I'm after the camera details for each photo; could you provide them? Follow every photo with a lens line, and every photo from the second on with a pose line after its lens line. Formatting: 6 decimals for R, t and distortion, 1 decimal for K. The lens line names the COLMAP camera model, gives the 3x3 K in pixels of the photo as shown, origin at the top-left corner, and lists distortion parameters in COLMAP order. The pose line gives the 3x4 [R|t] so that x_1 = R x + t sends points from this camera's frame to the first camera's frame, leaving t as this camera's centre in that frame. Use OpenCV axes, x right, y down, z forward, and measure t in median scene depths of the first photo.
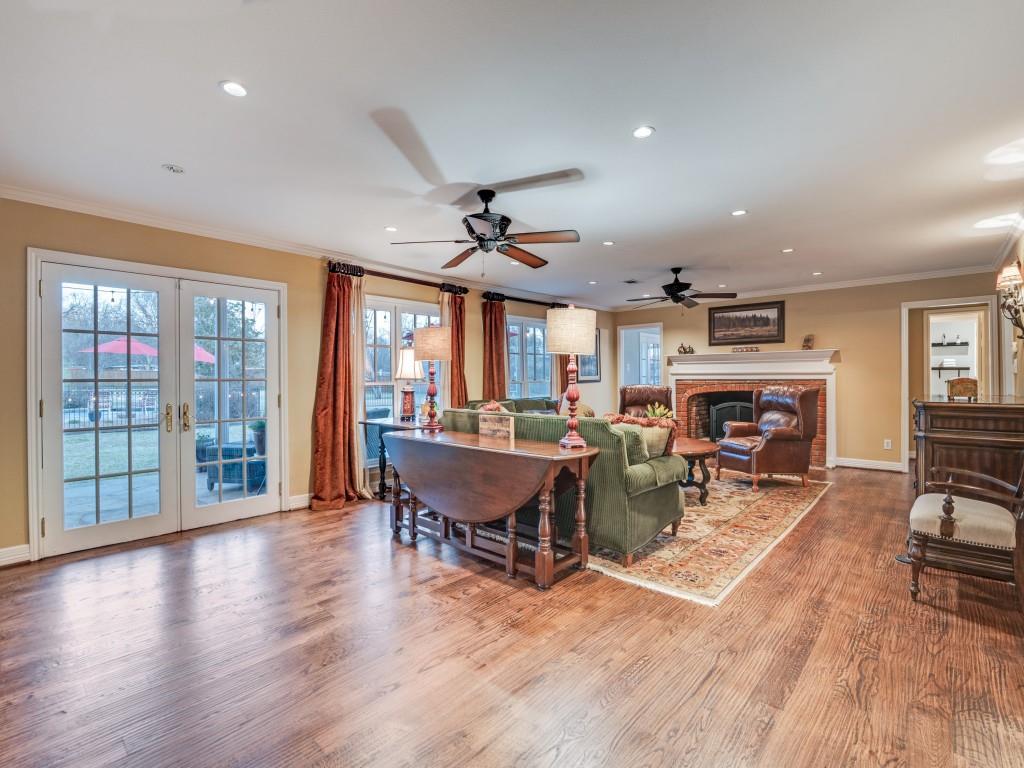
lens RADIAL K [[473.1, 0, 512.6], [0, 473.1, 381.9], [0, 0, 1]] dist [-0.016051, -0.000040]
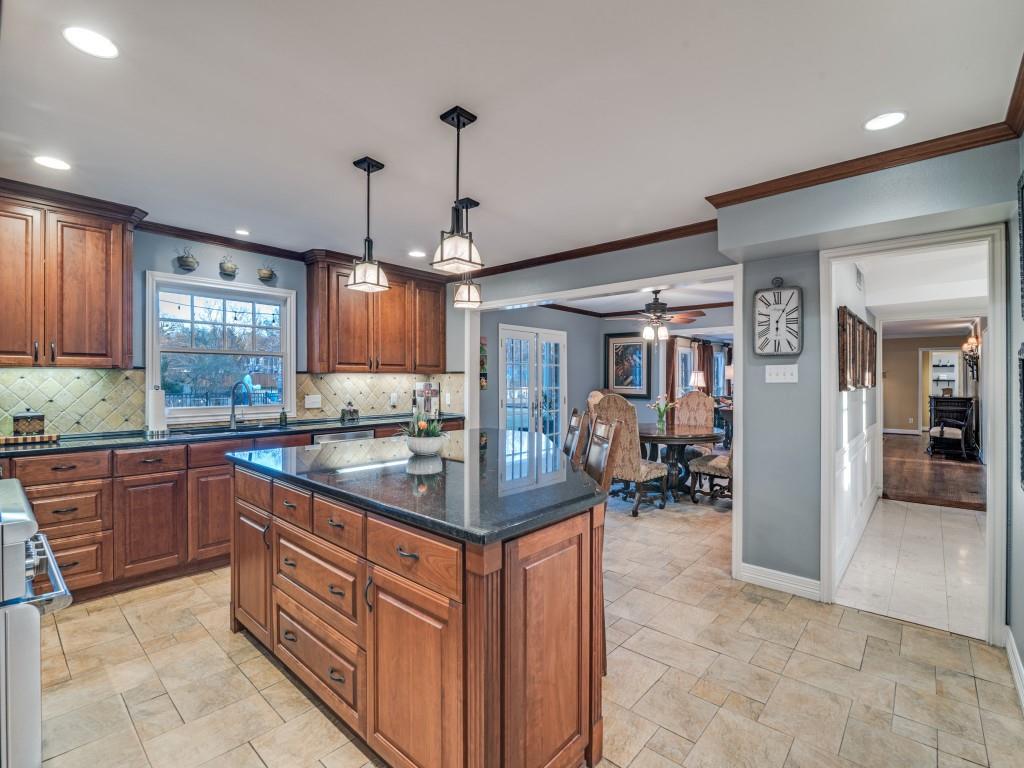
lens RADIAL K [[473.1, 0, 511.5], [0, 473.1, 381.9], [0, 0, 1]] dist [-0.016051, -0.000040]
pose [[0.999991, 0.000251, 0.004211, -1.987838], [-0.000232, 0.999990, -0.004576, -0.042613], [-0.004212, 0.004575, 0.999981, -2.141776]]
